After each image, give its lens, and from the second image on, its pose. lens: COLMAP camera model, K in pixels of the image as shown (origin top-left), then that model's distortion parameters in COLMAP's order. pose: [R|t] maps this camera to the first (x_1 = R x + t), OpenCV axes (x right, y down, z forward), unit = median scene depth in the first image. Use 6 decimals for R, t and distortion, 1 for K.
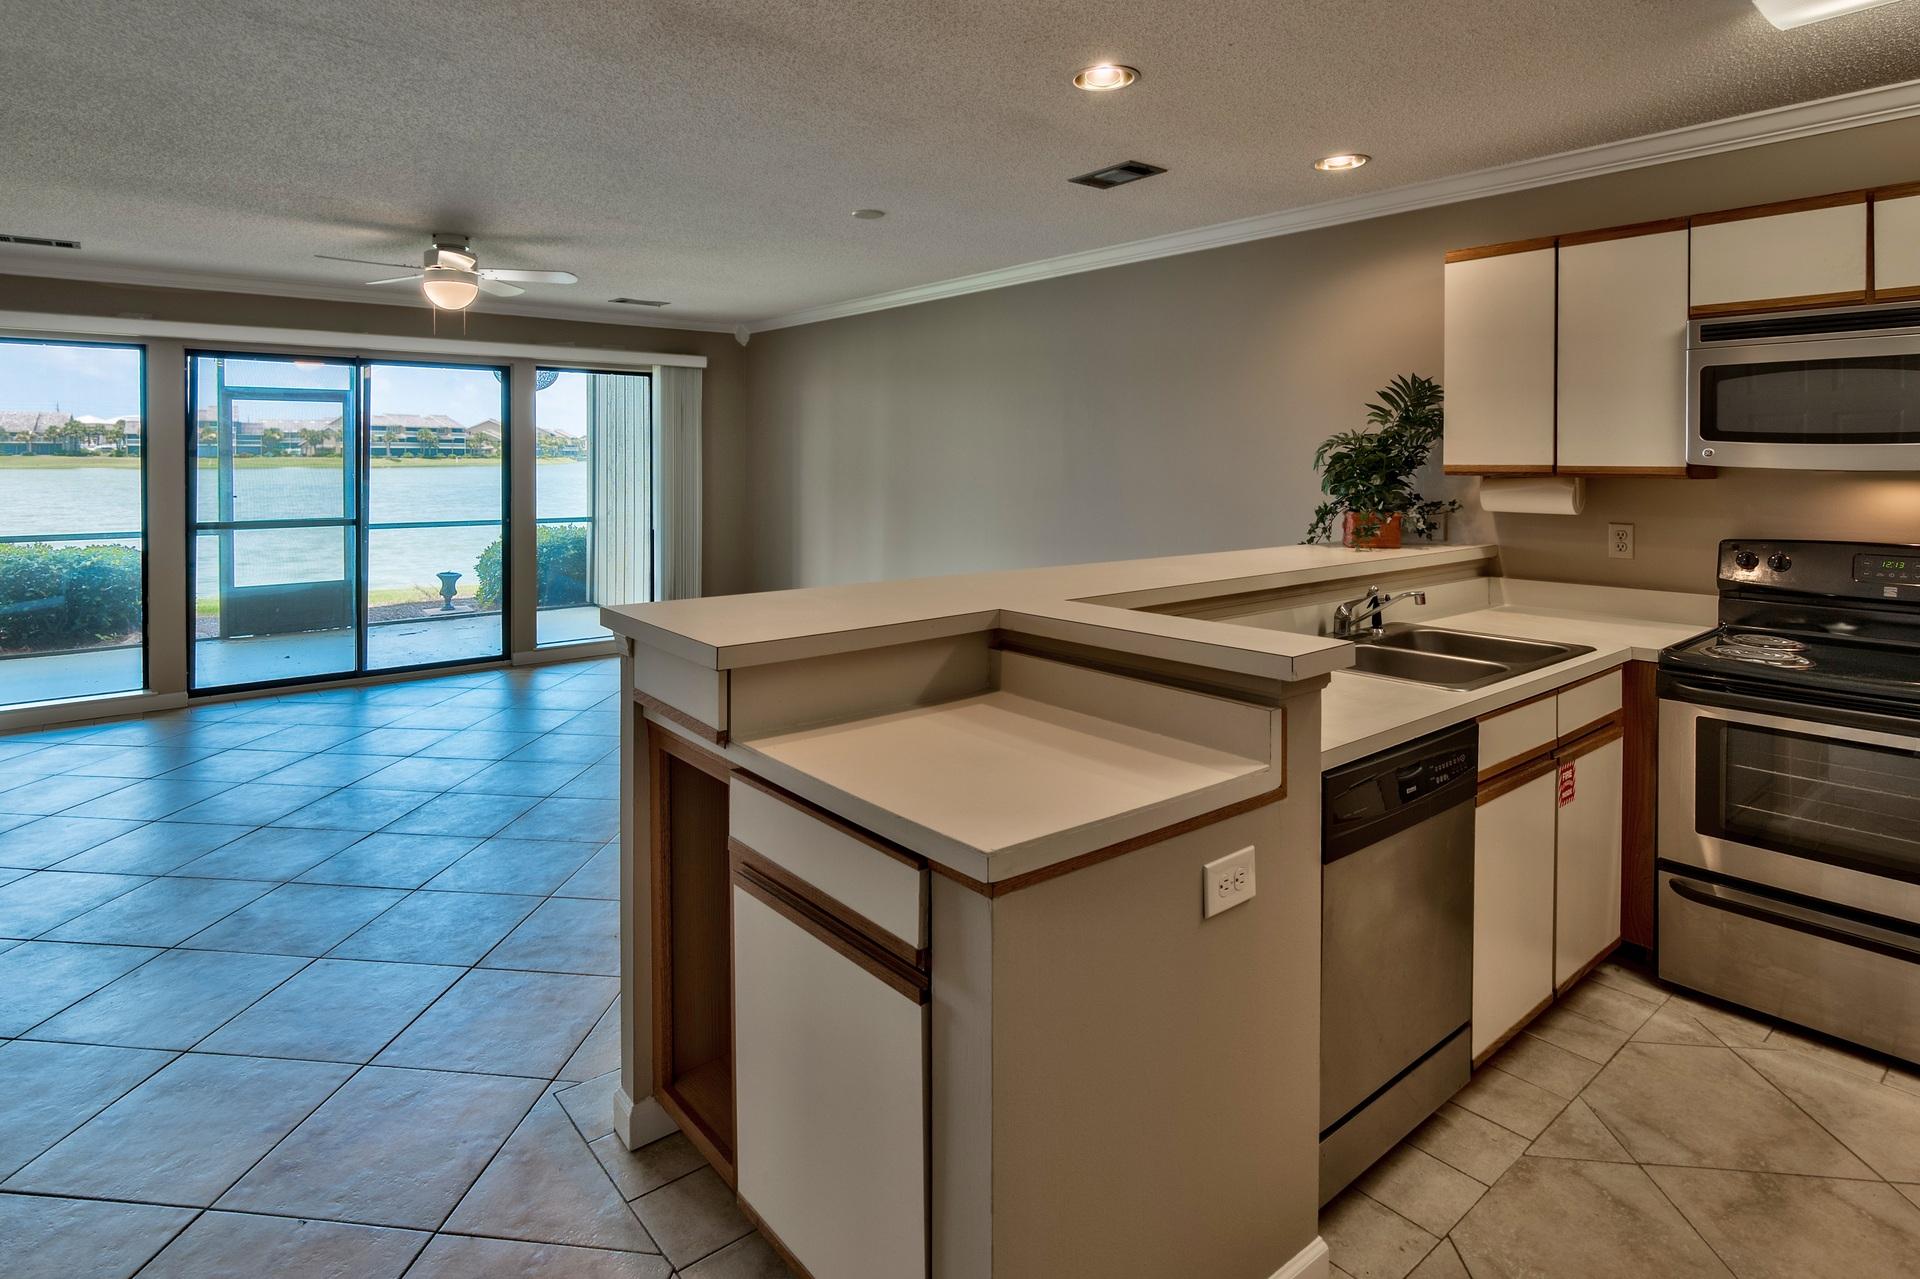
lens RADIAL K [[986.3, 0, 935.6], [0, 986.3, 461.6], [0, 0, 1]] dist [-0.009284, 0.001628]
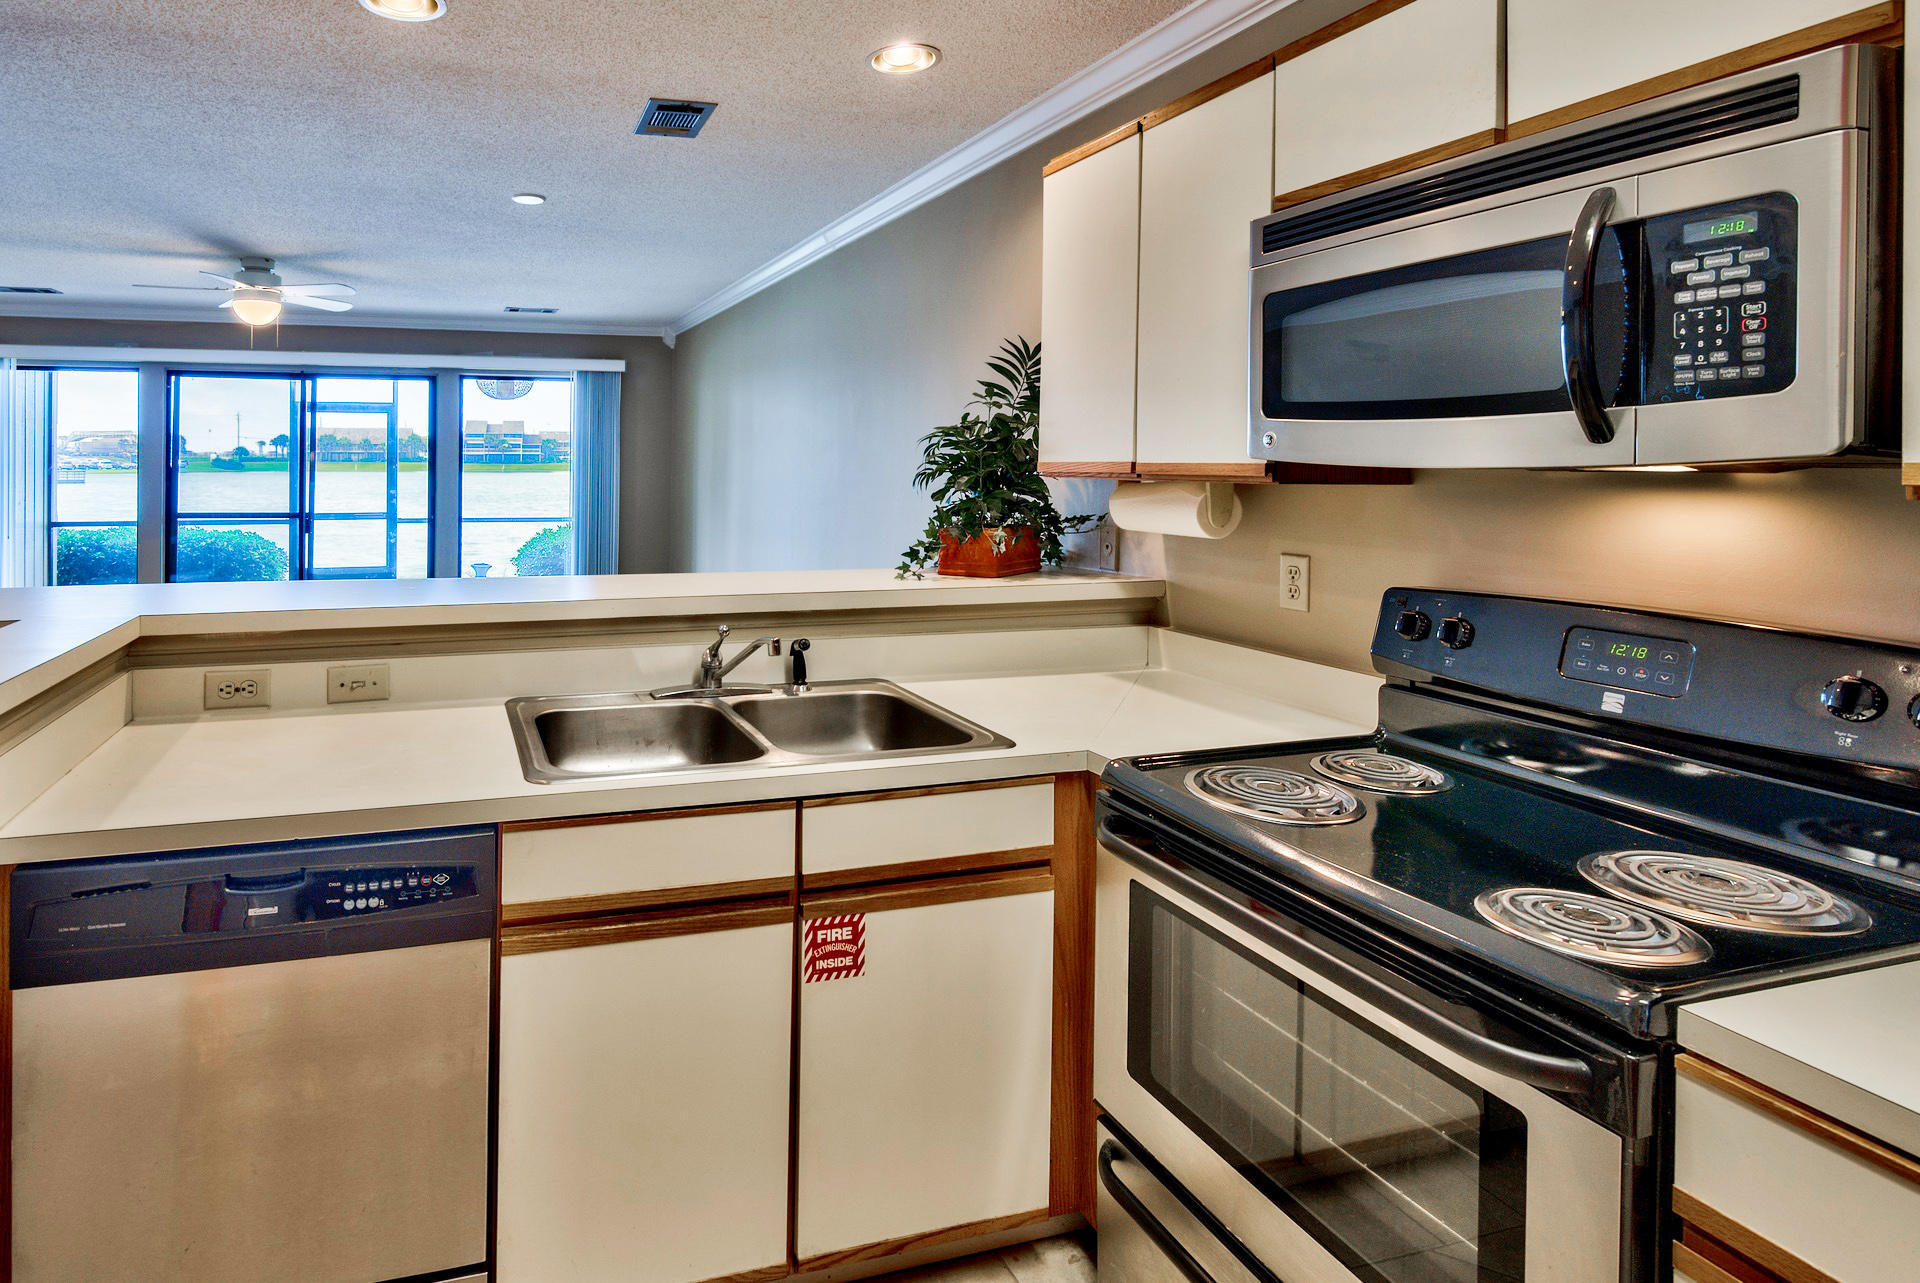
lens RADIAL K [[986.3, 0, 739.2], [0, 986.3, 461.7], [0, 0, 1]] dist [-0.009284, 0.001628]
pose [[0.915950, -0.000493, -0.401291, 0.570918], [-0.001956, 0.999982, -0.005693, 0.006515], [0.401287, 0.005999, 0.915933, 0.251957]]
